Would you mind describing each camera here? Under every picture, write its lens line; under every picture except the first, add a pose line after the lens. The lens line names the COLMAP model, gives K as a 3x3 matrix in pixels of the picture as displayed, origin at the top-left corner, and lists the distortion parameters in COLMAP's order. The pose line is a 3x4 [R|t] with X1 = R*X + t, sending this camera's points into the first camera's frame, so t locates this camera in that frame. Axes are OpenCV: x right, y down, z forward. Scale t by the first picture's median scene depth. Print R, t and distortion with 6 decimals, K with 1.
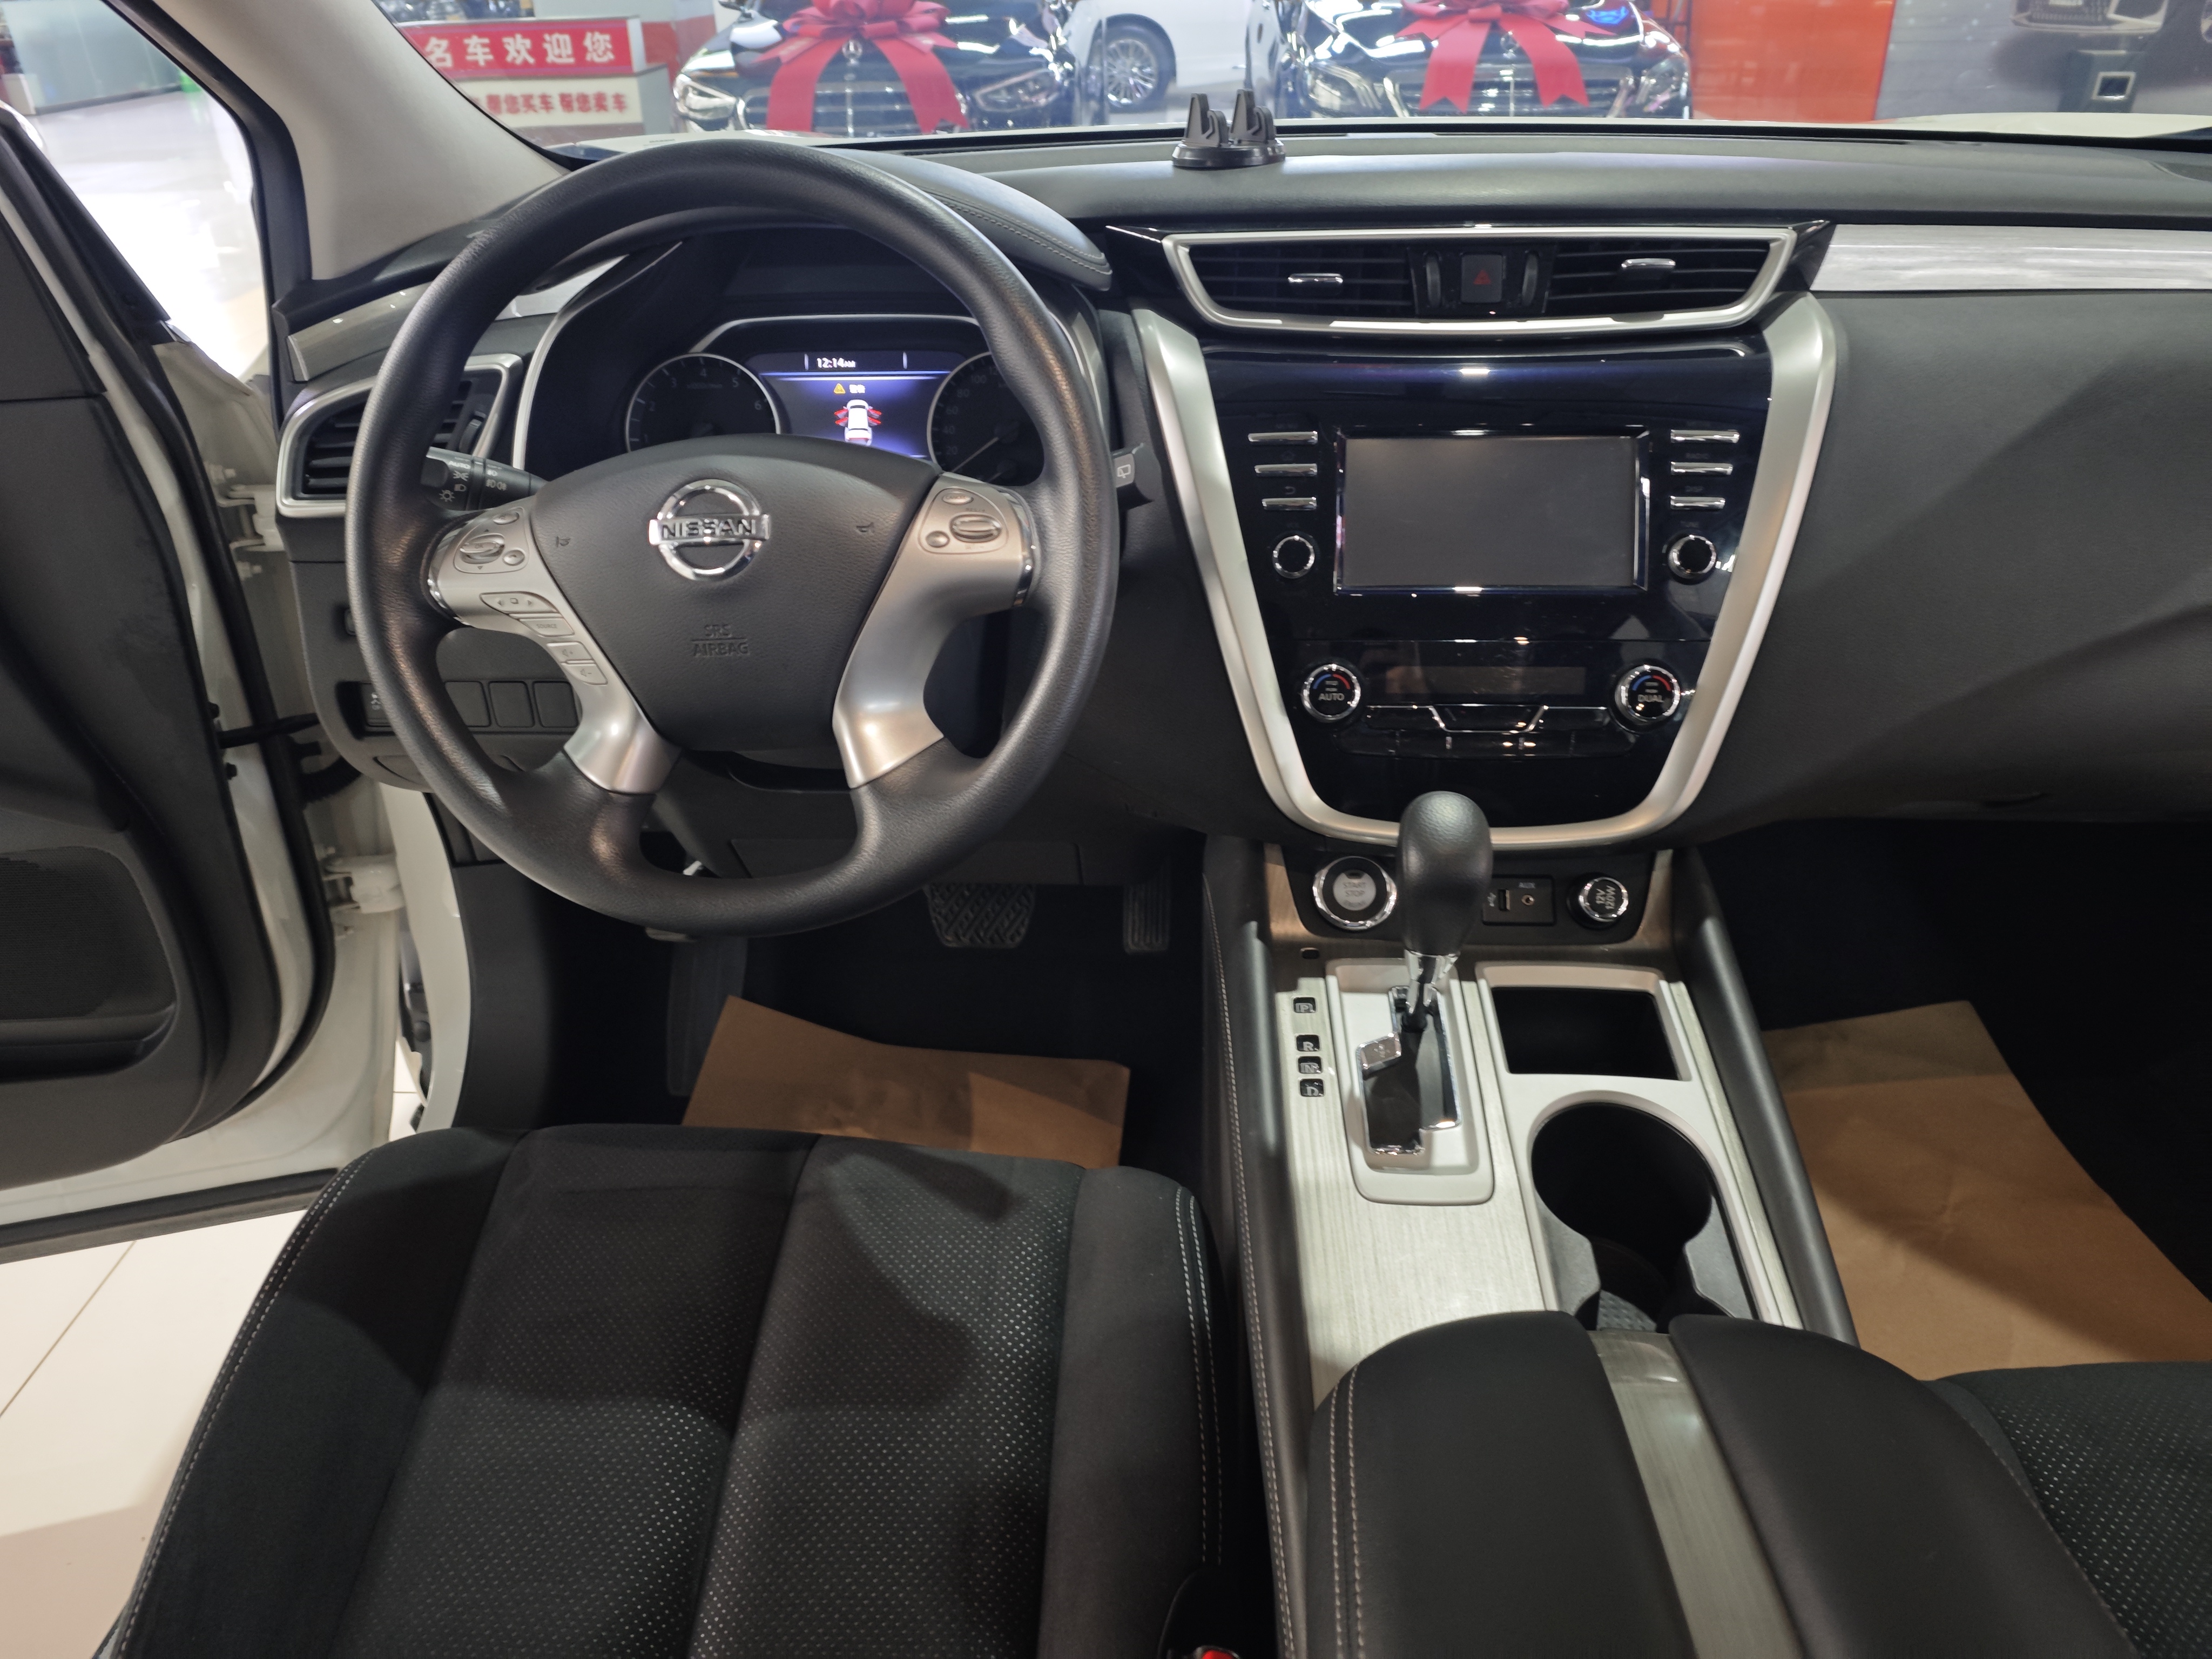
lens RADIAL K [[1524.1, 0, 1082.7], [0, 1524.1, 790.7], [0, 0, 1]] dist [0.000709, -0.019642]
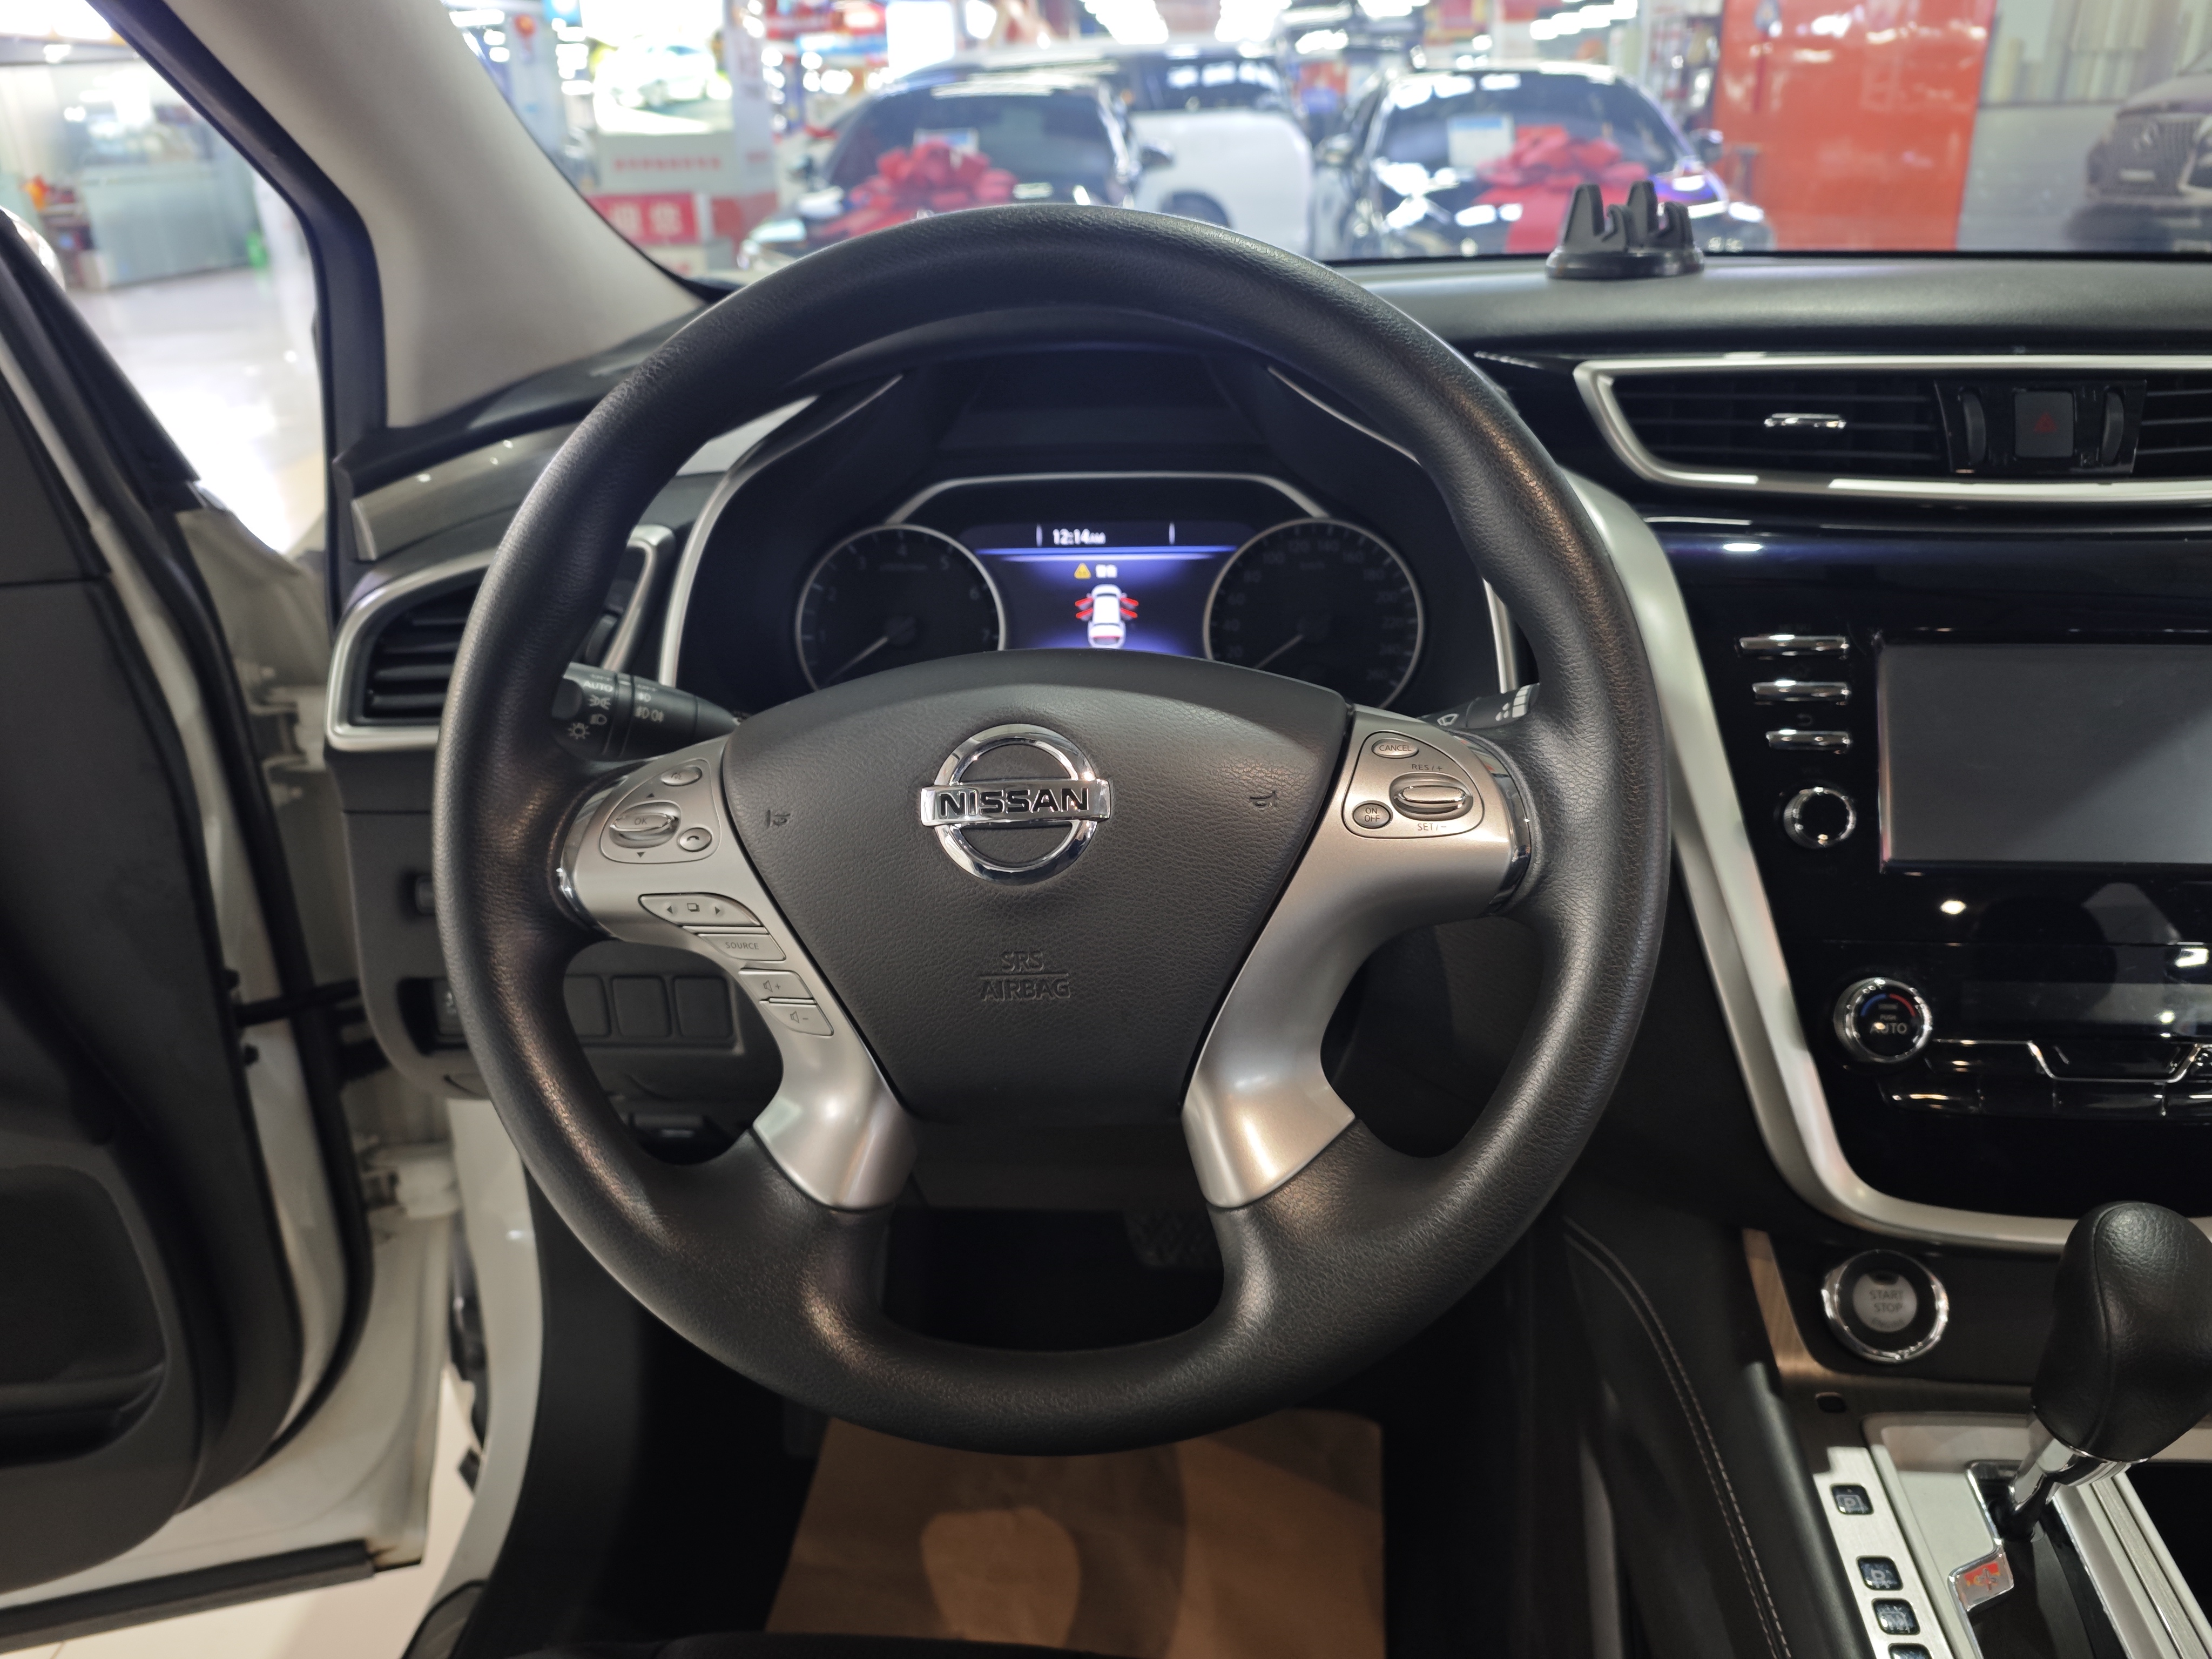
lens RADIAL K [[1524.1, 0, 1097.1], [0, 1524.1, 813.8], [0, 0, 1]] dist [0.000709, -0.019642]
pose [[0.999934, 0.001661, -0.011327, -0.164217], [-0.002666, 0.996005, -0.089261, -0.089272], [0.011133, 0.089286, 0.995944, 0.303696]]
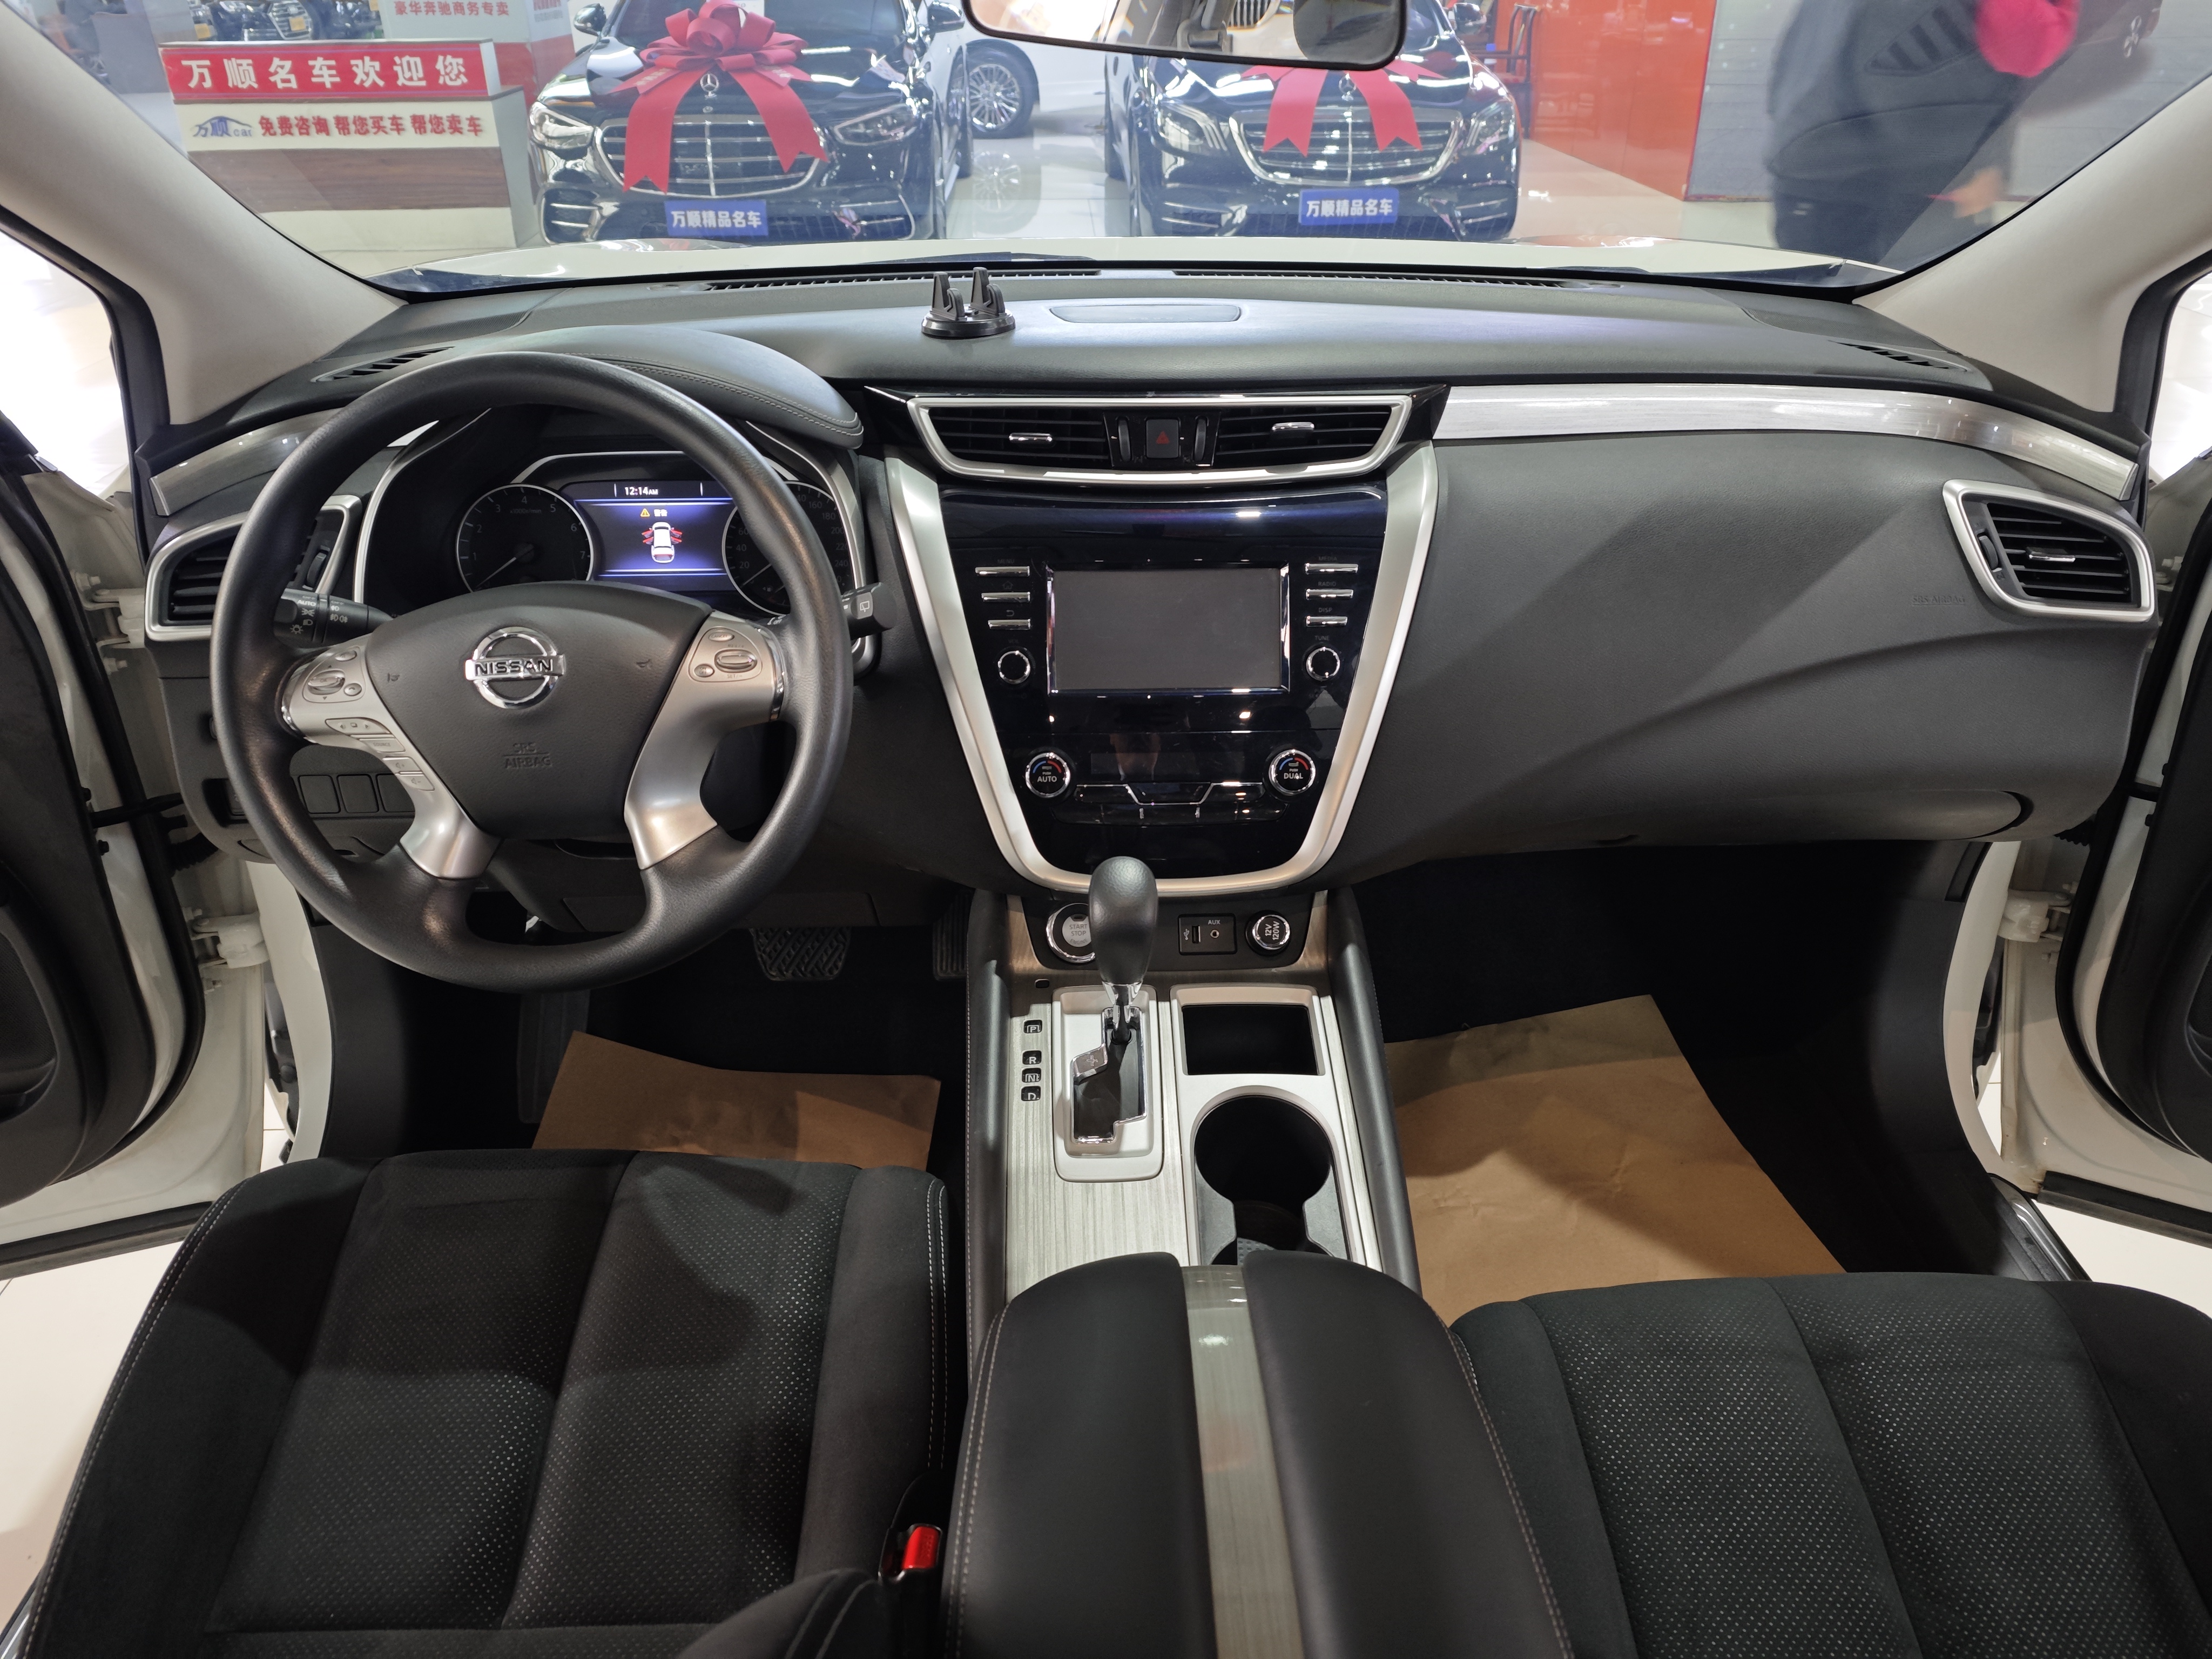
lens RADIAL K [[1524.1, 0, 1117.5], [0, 1524.1, 797.3], [0, 0, 1]] dist [0.000709, -0.019642]
pose [[0.995497, -0.024535, 0.091561, 0.101946], [0.024473, 0.999699, 0.001797, -0.044461], [-0.091578, 0.000452, 0.995798, -0.227040]]
